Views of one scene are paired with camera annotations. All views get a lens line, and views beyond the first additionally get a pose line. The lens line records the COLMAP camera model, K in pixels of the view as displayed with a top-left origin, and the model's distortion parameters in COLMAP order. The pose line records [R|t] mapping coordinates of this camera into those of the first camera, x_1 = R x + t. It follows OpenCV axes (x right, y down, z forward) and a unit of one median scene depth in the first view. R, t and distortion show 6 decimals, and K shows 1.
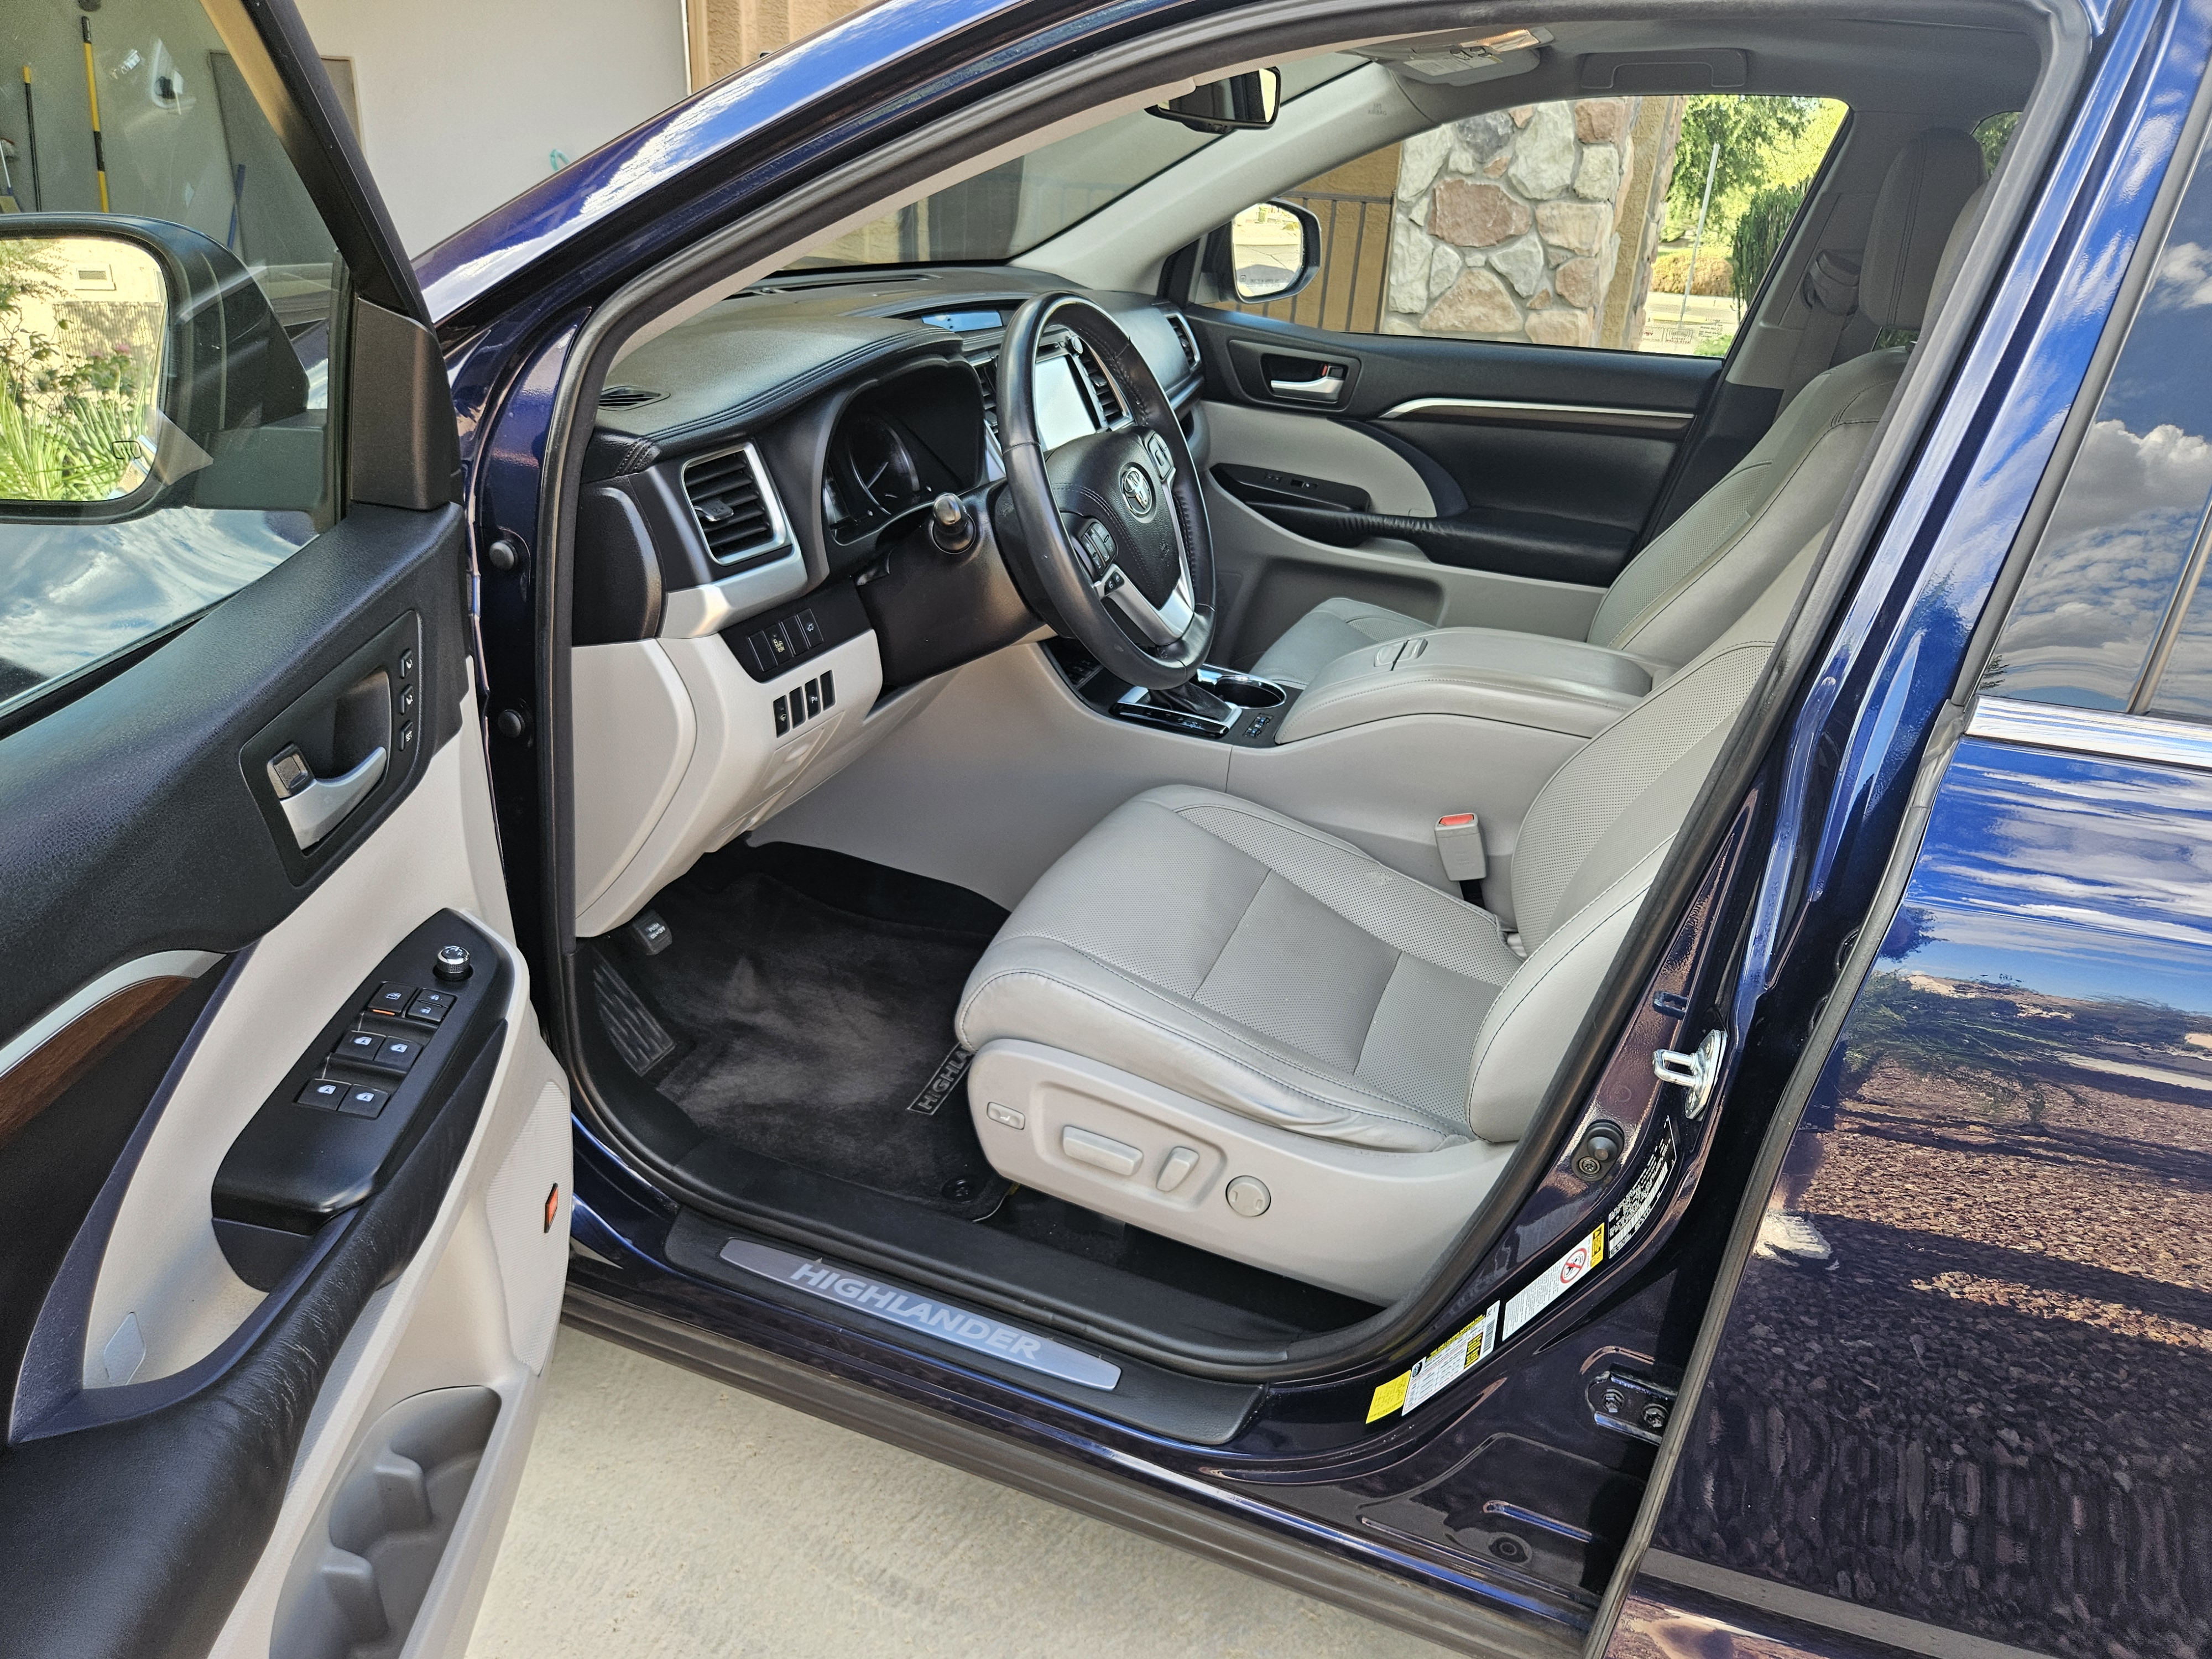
lens RADIAL K [[1487.6, 0, 1113.6], [0, 1487.6, 848.0], [0, 0, 1]] dist [0.050446, -0.035341]
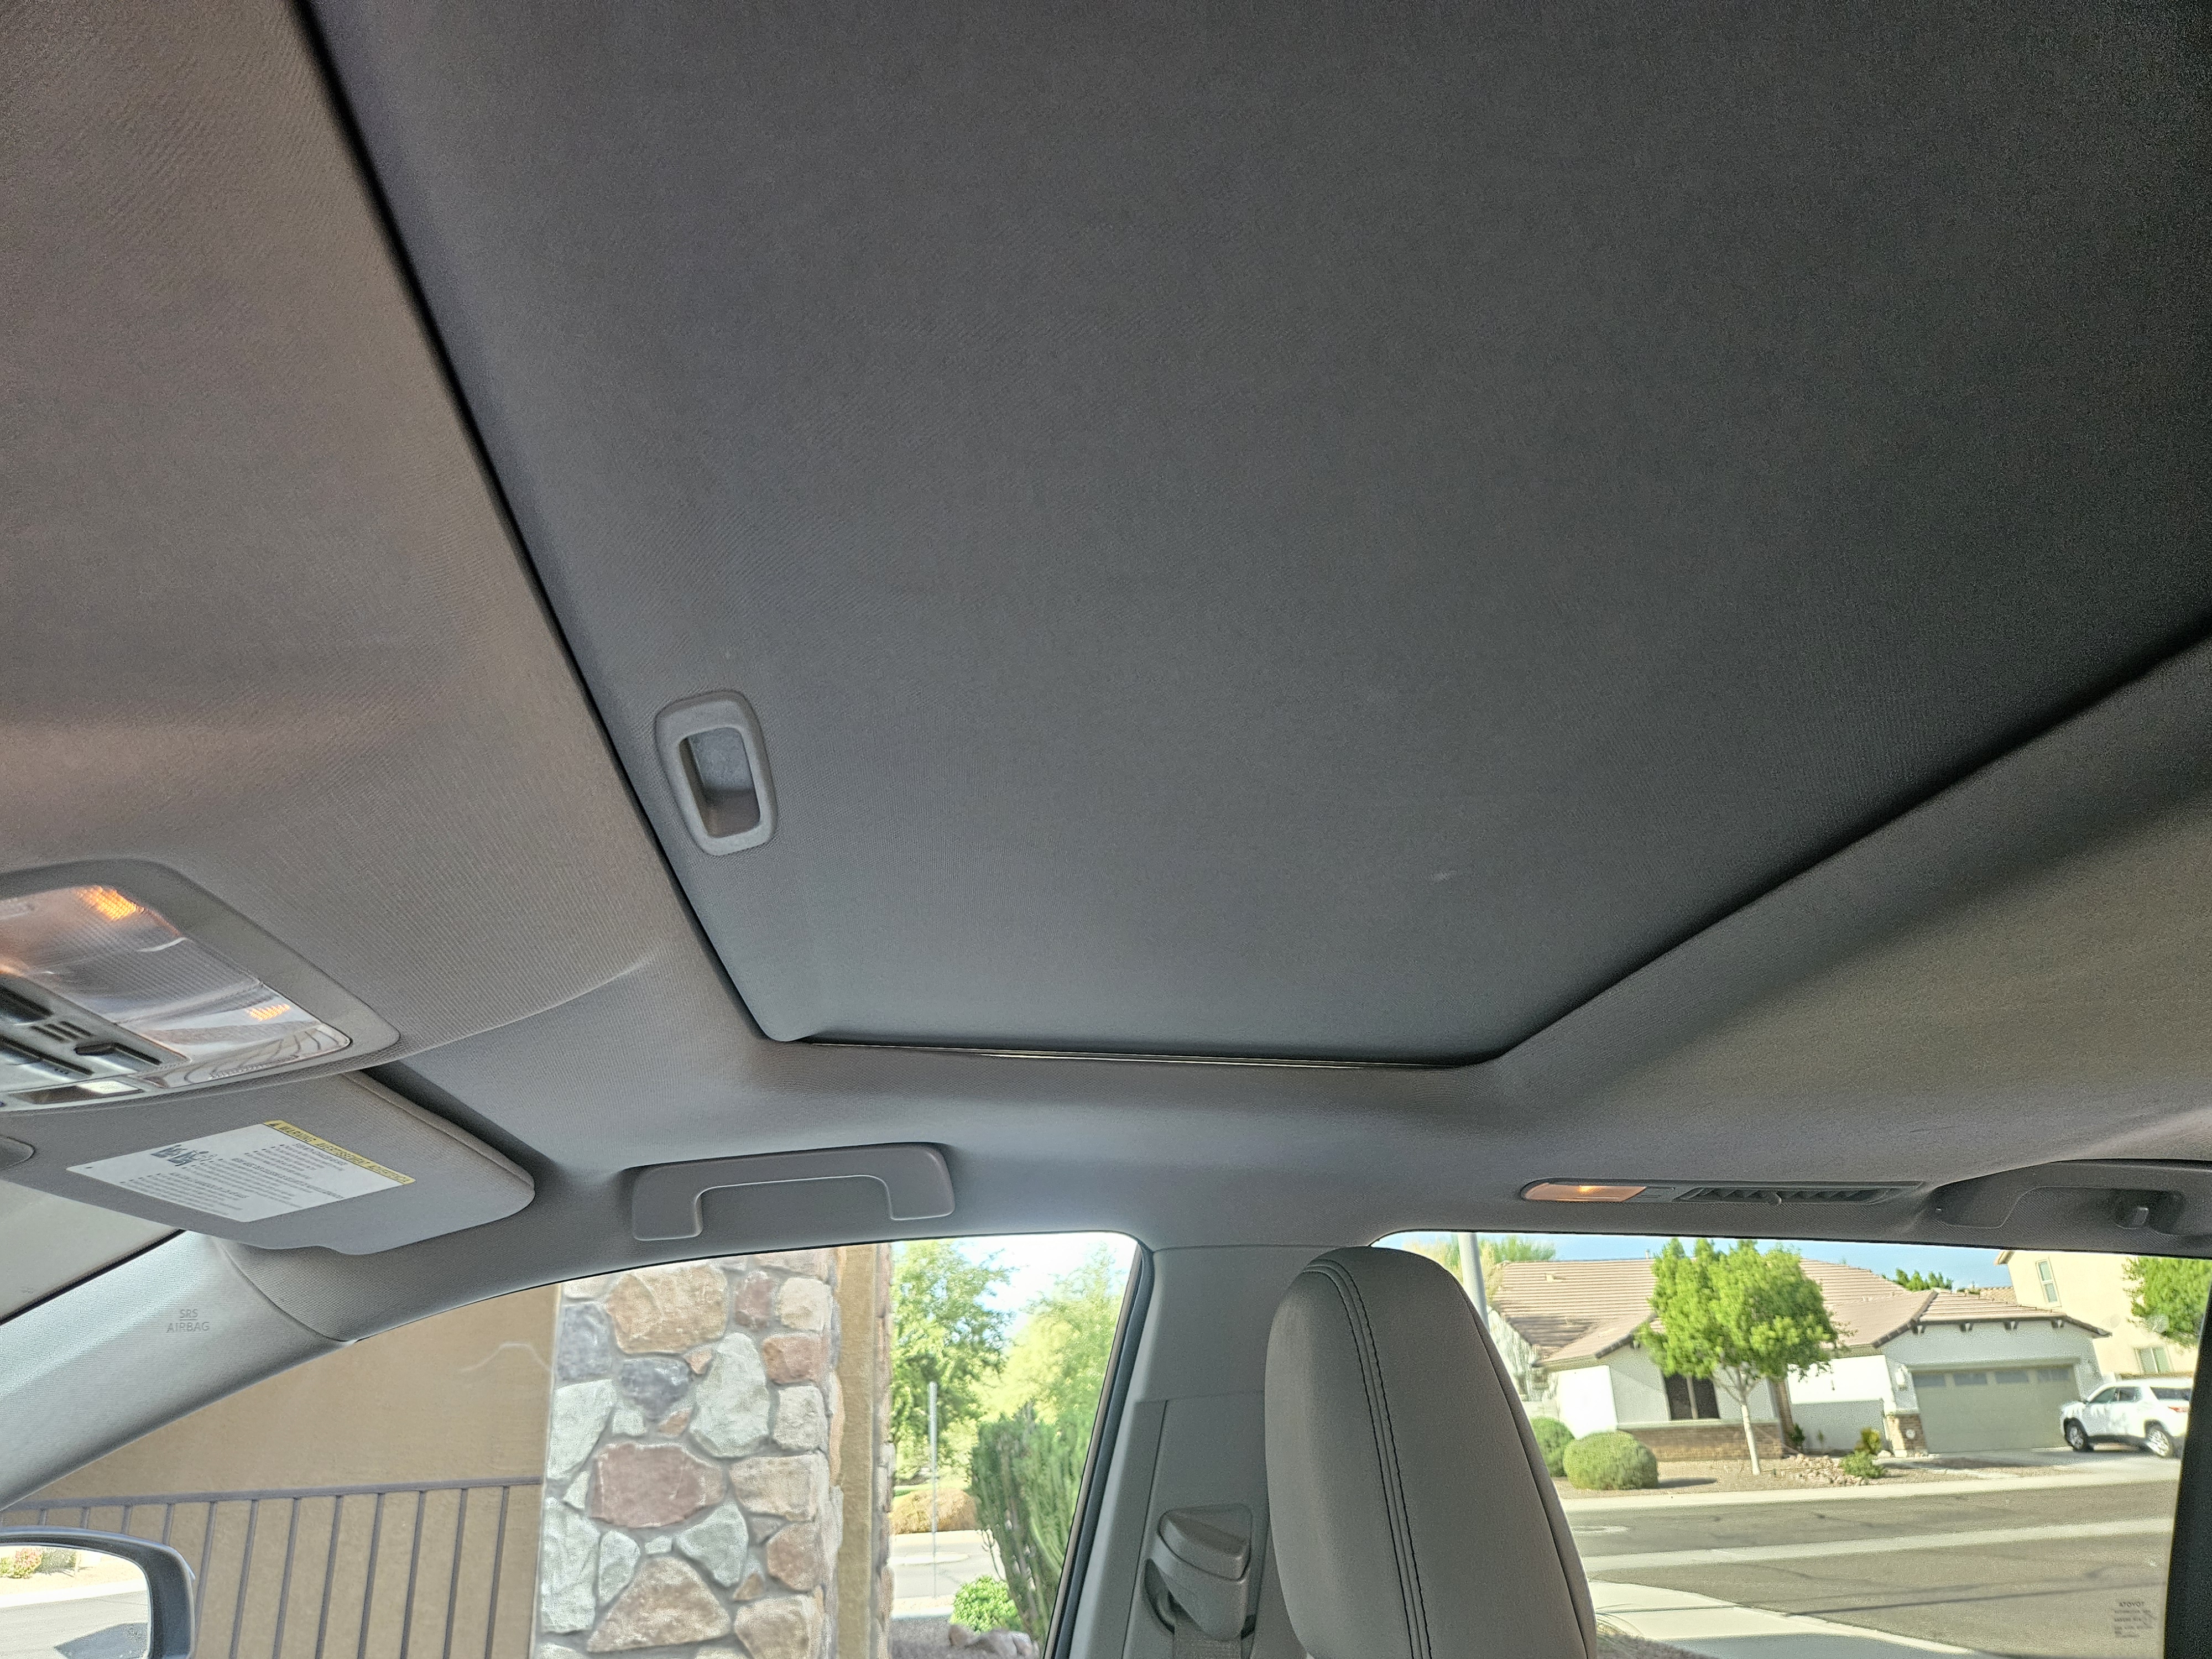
lens RADIAL K [[1487.6, 0, 1113.6], [0, 1487.6, 848.0], [0, 0, 1]] dist [0.050446, -0.035341]
pose [[0.891739, 0.068872, 0.447279, 0.084208], [0.270285, 0.711662, -0.648446, -0.091021], [-0.362972, 0.699138, 0.616002, 0.211537]]
